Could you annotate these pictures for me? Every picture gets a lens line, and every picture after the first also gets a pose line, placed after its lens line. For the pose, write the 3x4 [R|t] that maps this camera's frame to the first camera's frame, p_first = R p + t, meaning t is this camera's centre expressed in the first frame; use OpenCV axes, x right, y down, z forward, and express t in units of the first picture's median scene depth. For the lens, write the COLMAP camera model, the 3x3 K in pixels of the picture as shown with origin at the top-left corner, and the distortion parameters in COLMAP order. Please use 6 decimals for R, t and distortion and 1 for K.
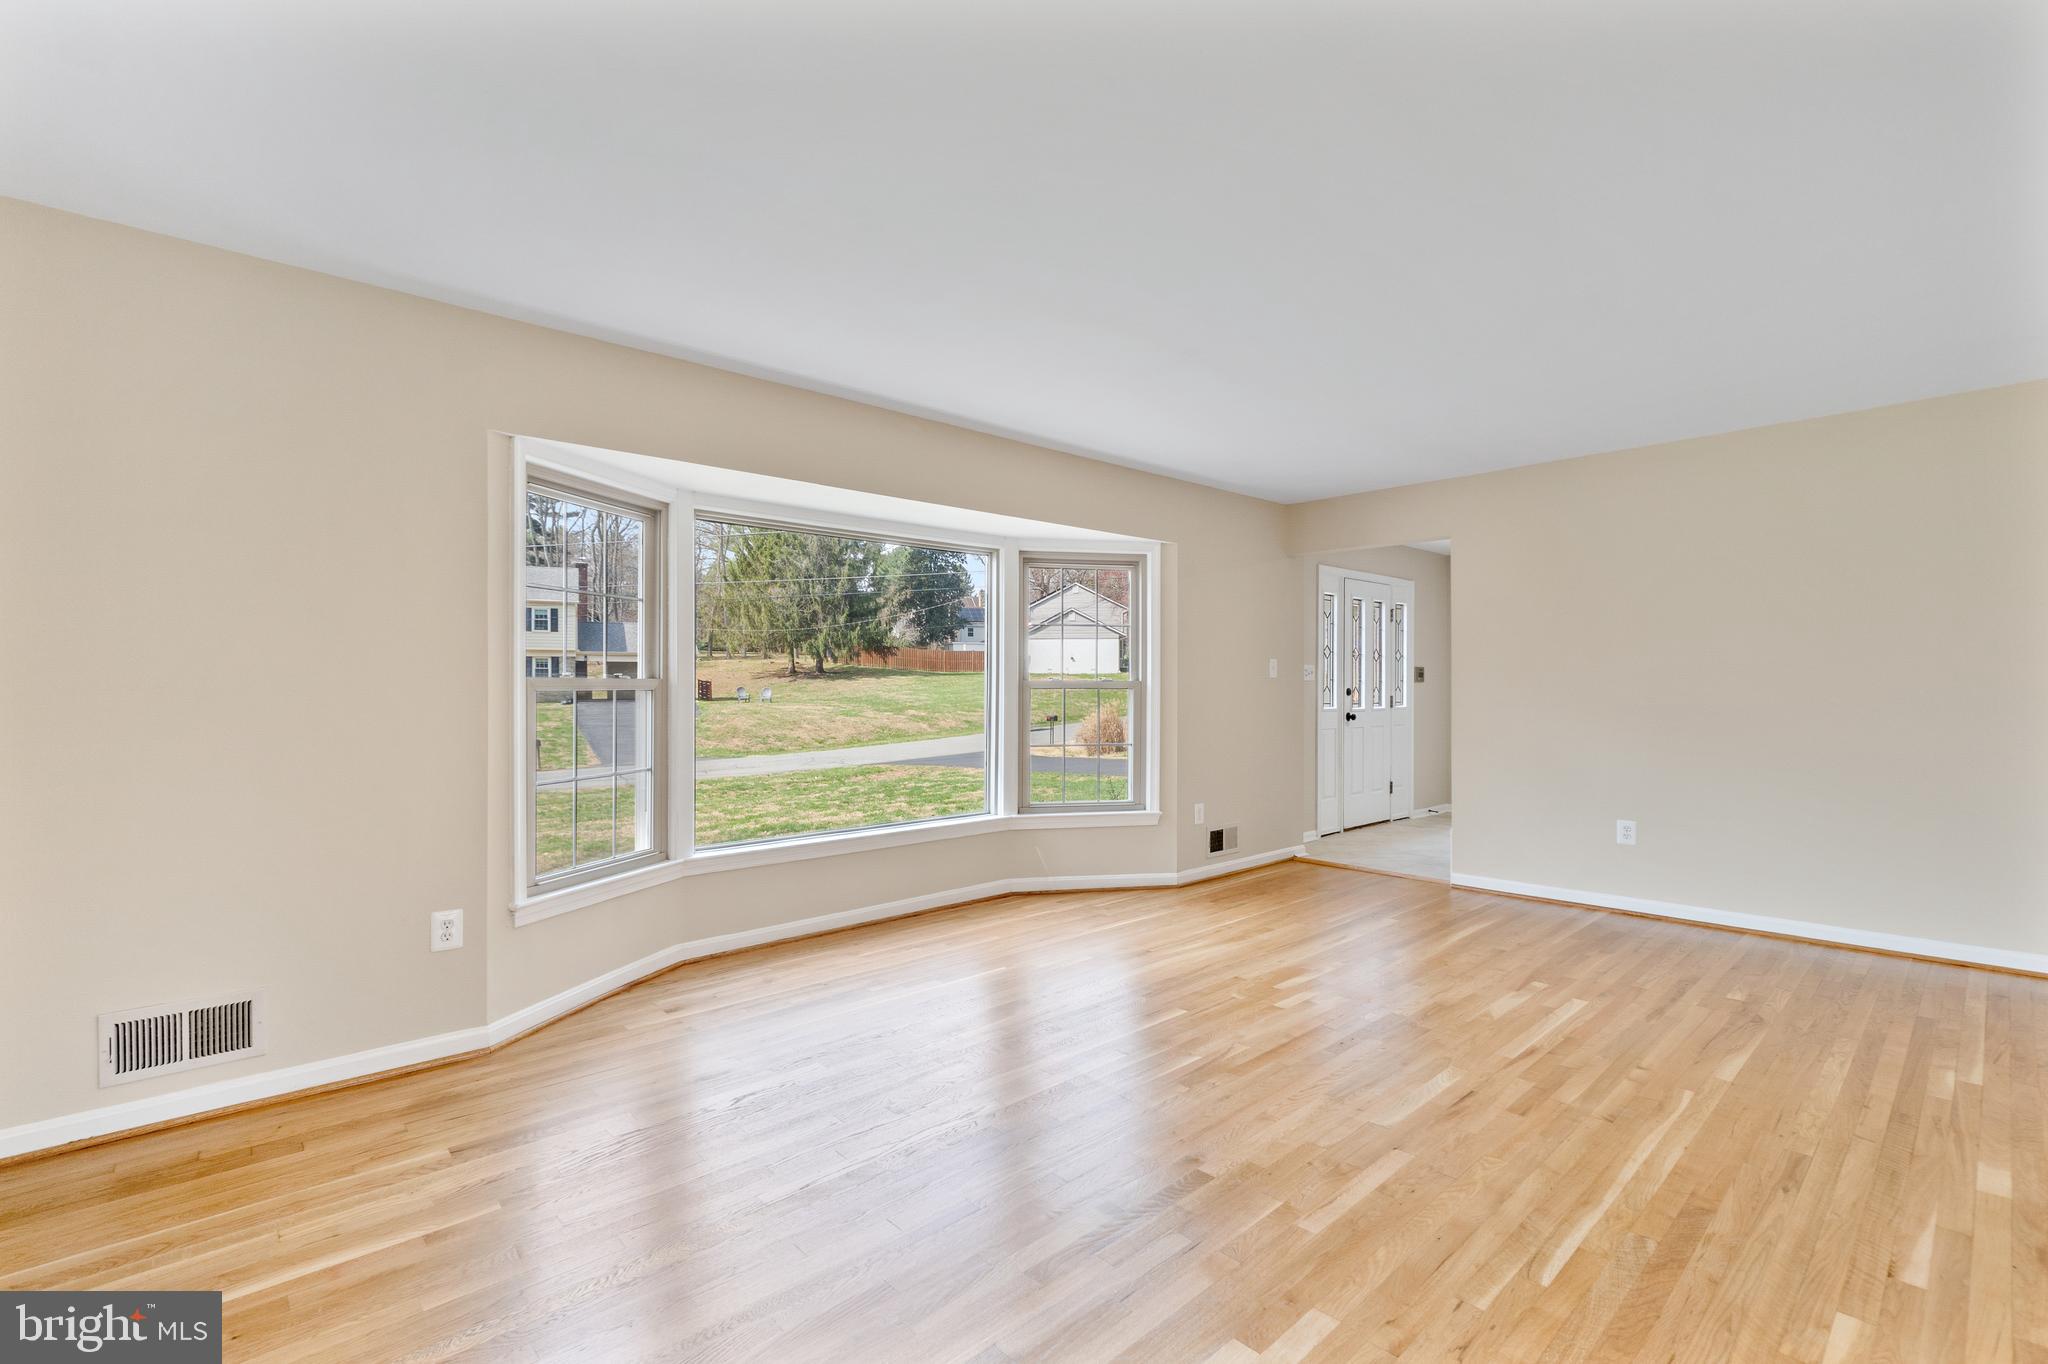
lens RADIAL K [[917.8, 0, 1000.2], [0, 917.8, 688.5], [0, 0, 1]] dist [-0.014888, 0.005780]
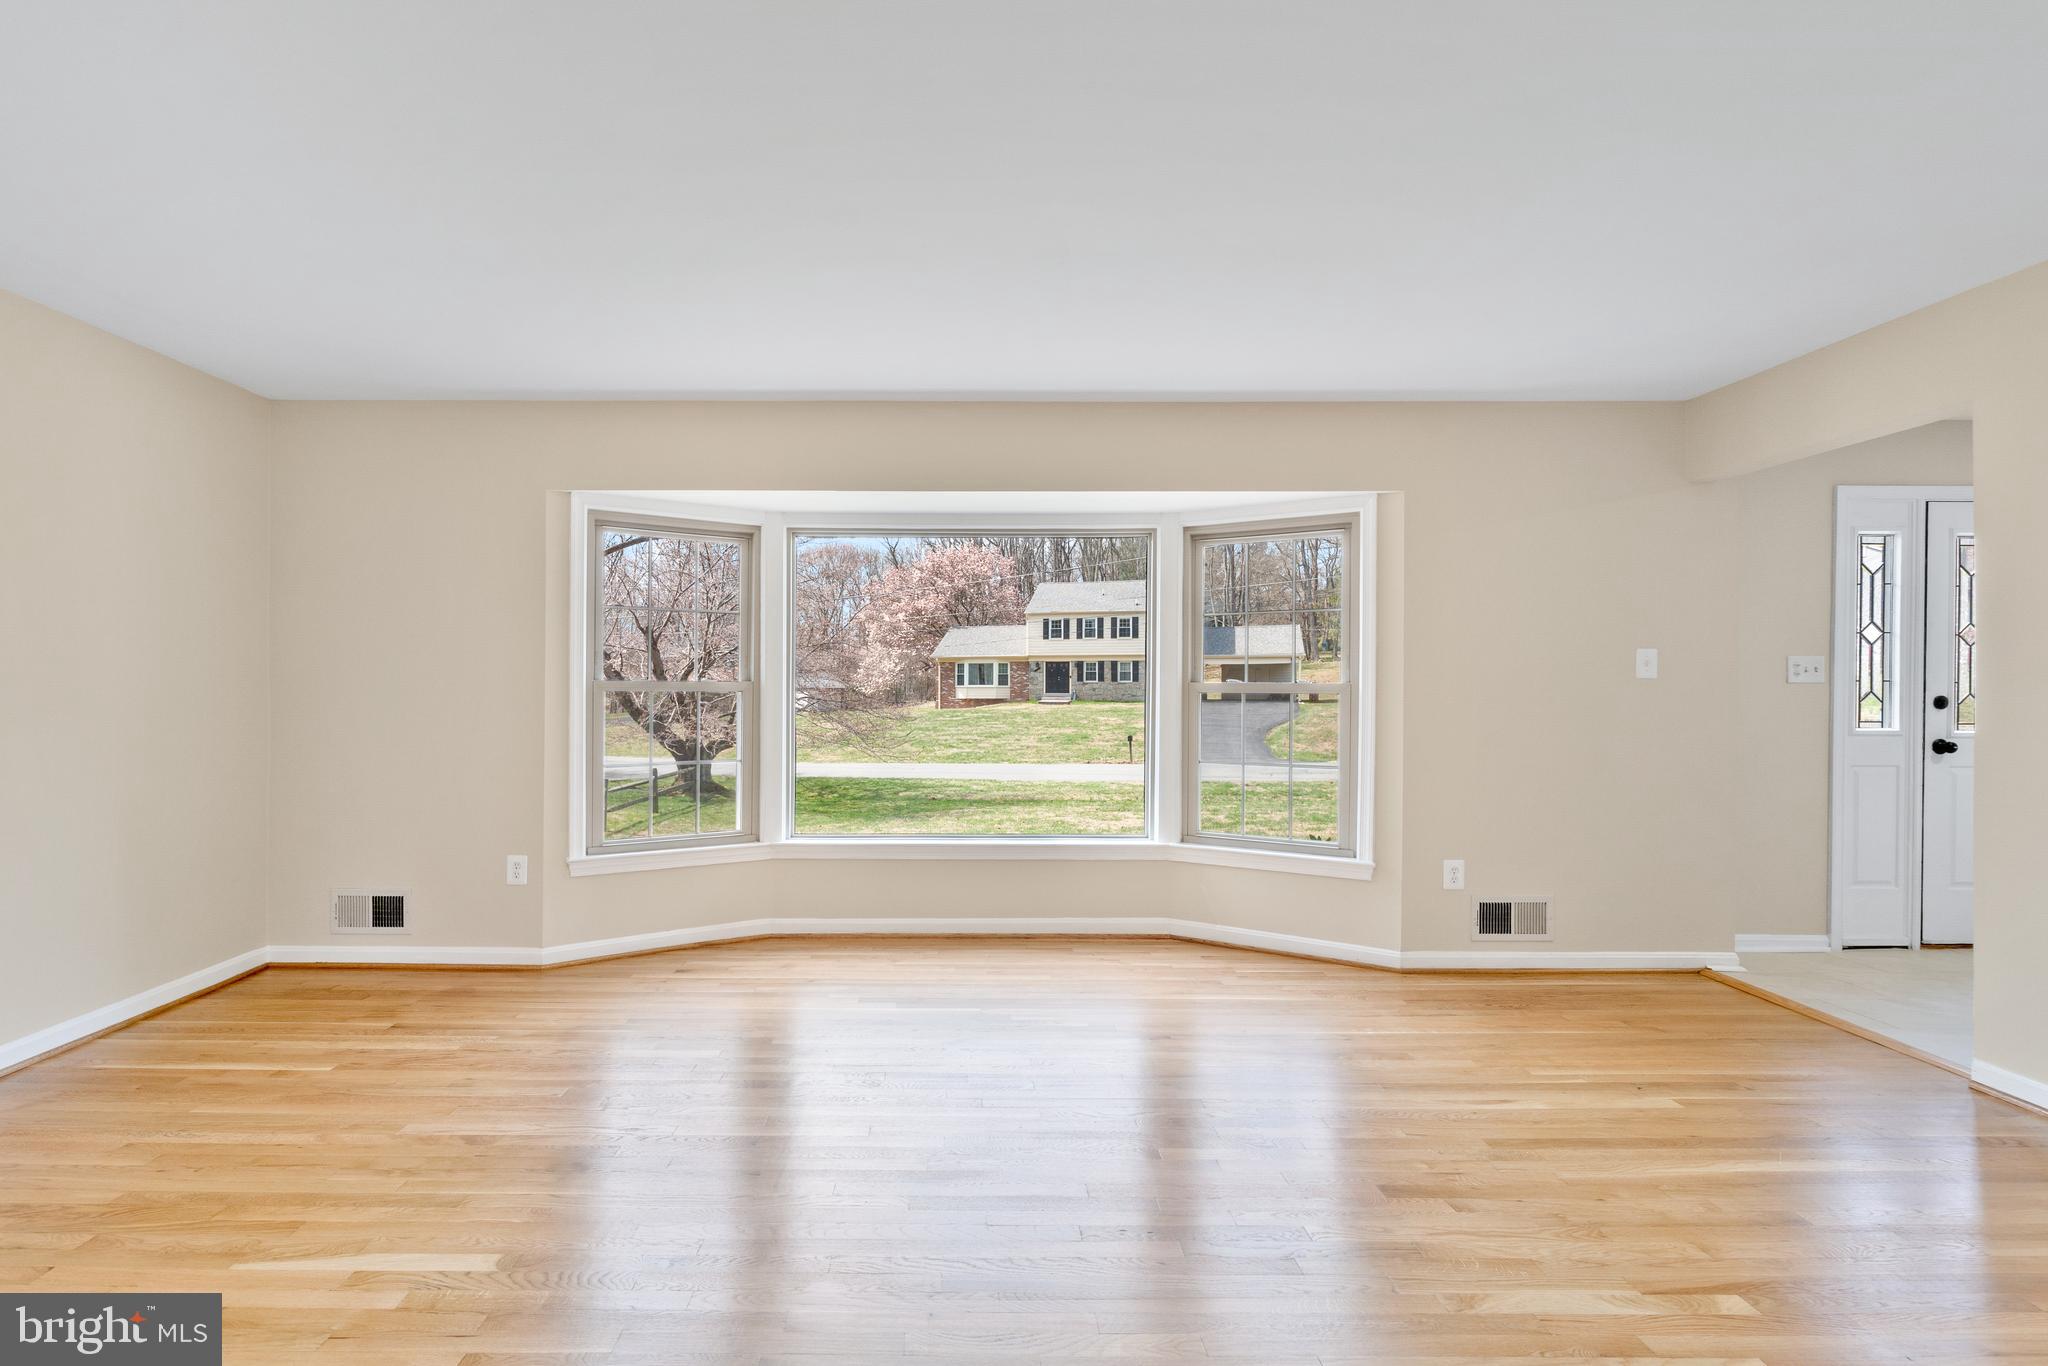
lens RADIAL K [[905.2, 0, 961.4], [0, 905.2, 689.3], [0, 0, 1]] dist [-0.004120, -0.000652]
pose [[0.740225, 0.004605, -0.672344, 0.530086], [-0.005171, 0.999986, 0.001157, -0.003379], [0.672340, 0.002620, 0.740238, 0.317441]]
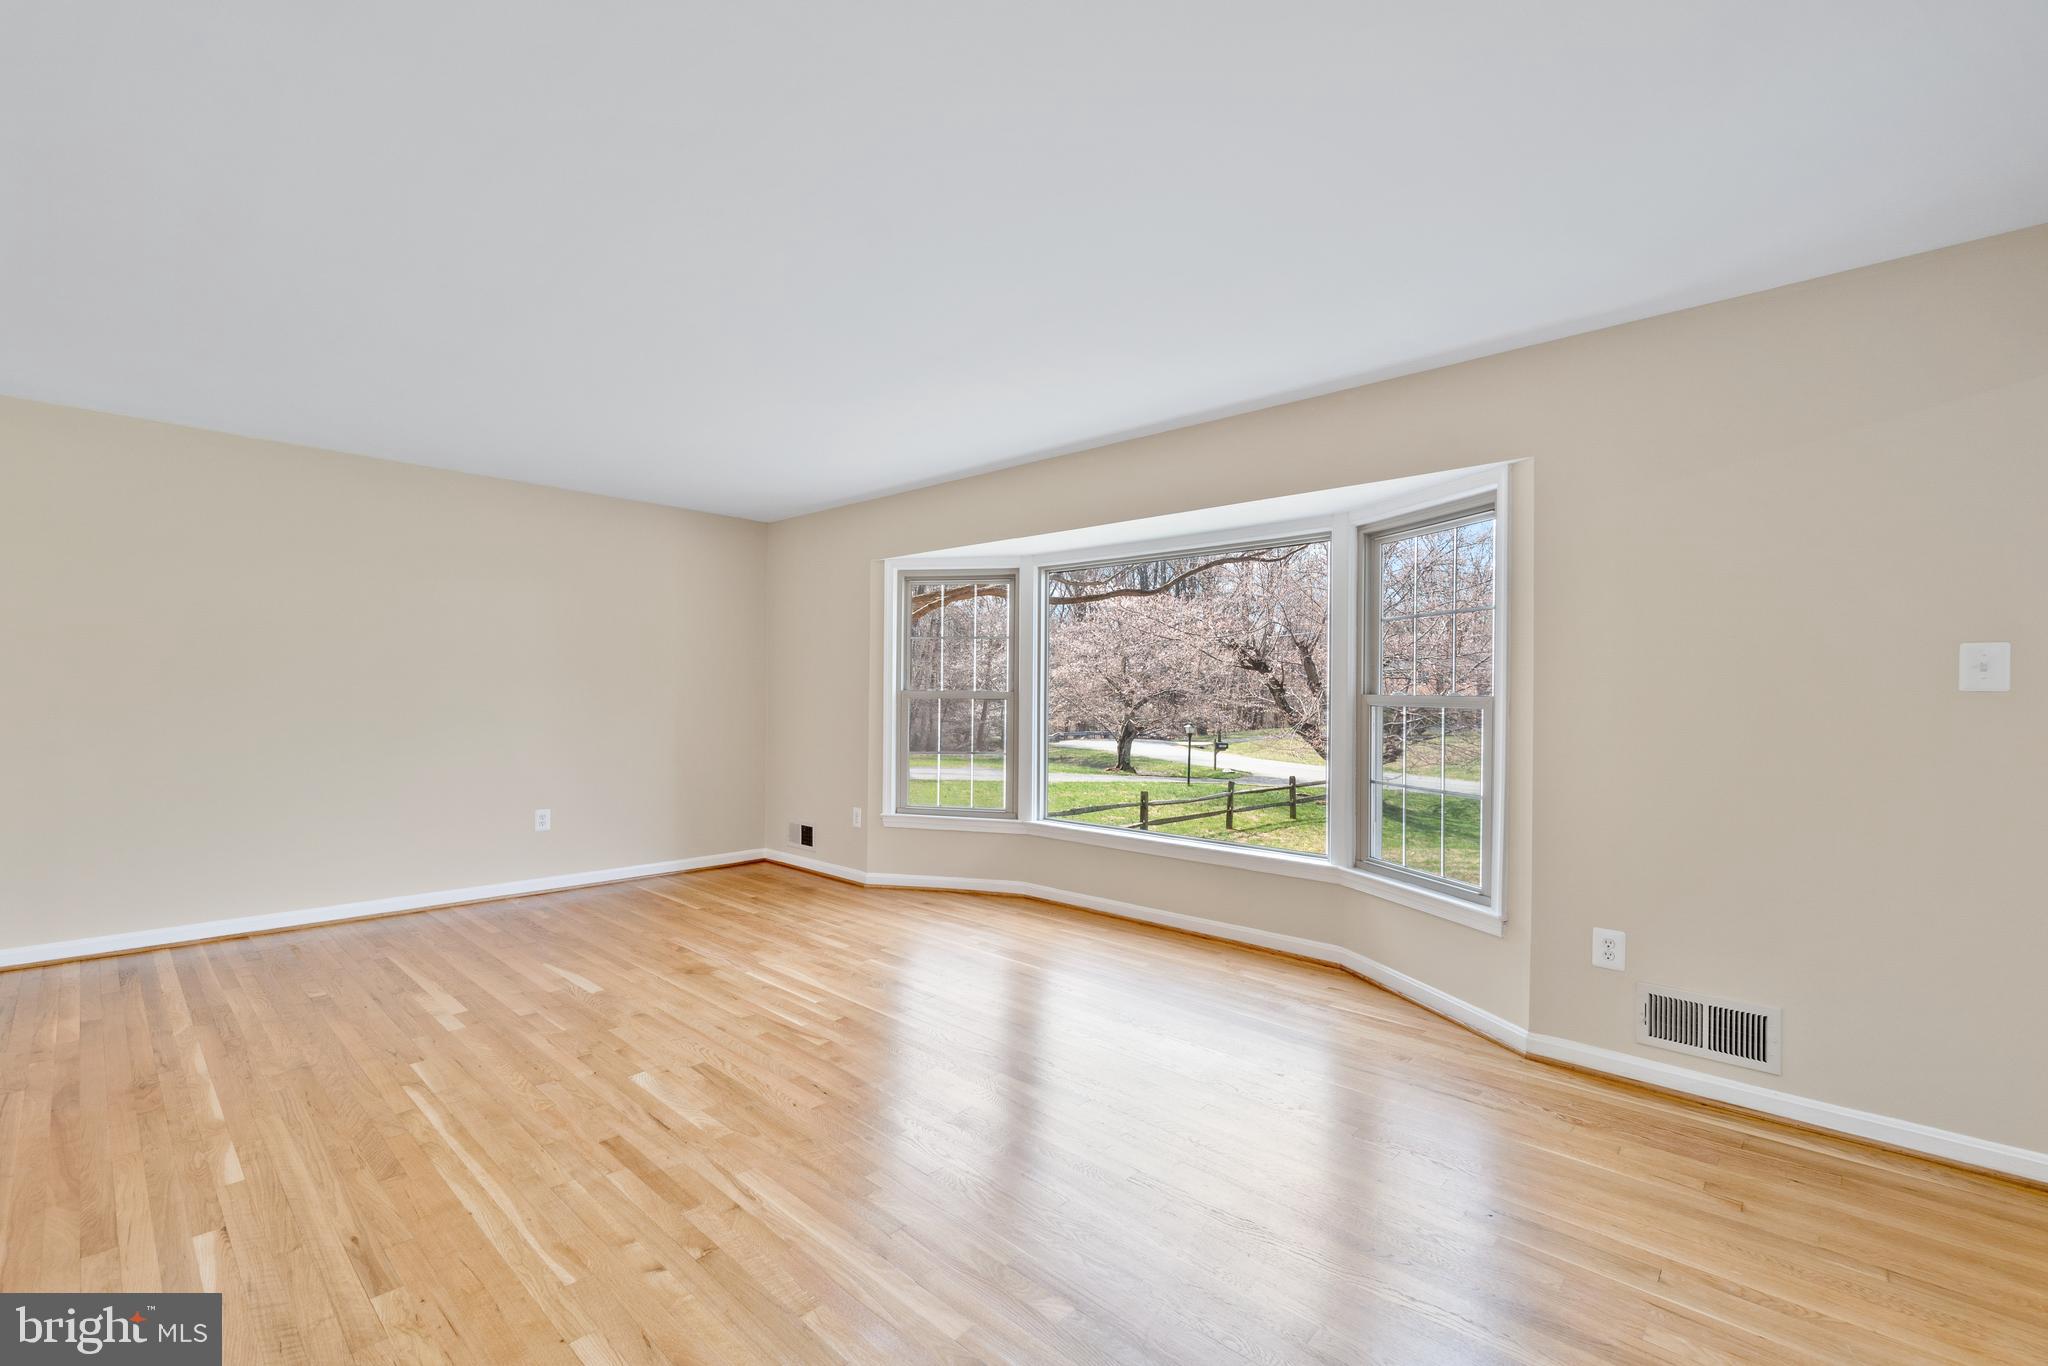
lens RADIAL K [[880.0, 0, 1000.6], [0, 880.0, 699.1], [0, 0, 1]] dist [-0.001053, -0.001061]
pose [[0.077423, 0.005882, -0.996981, 0.918401], [-0.016033, 0.999861, 0.004654, -0.004882], [0.996869, 0.015624, 0.077507, 0.804530]]
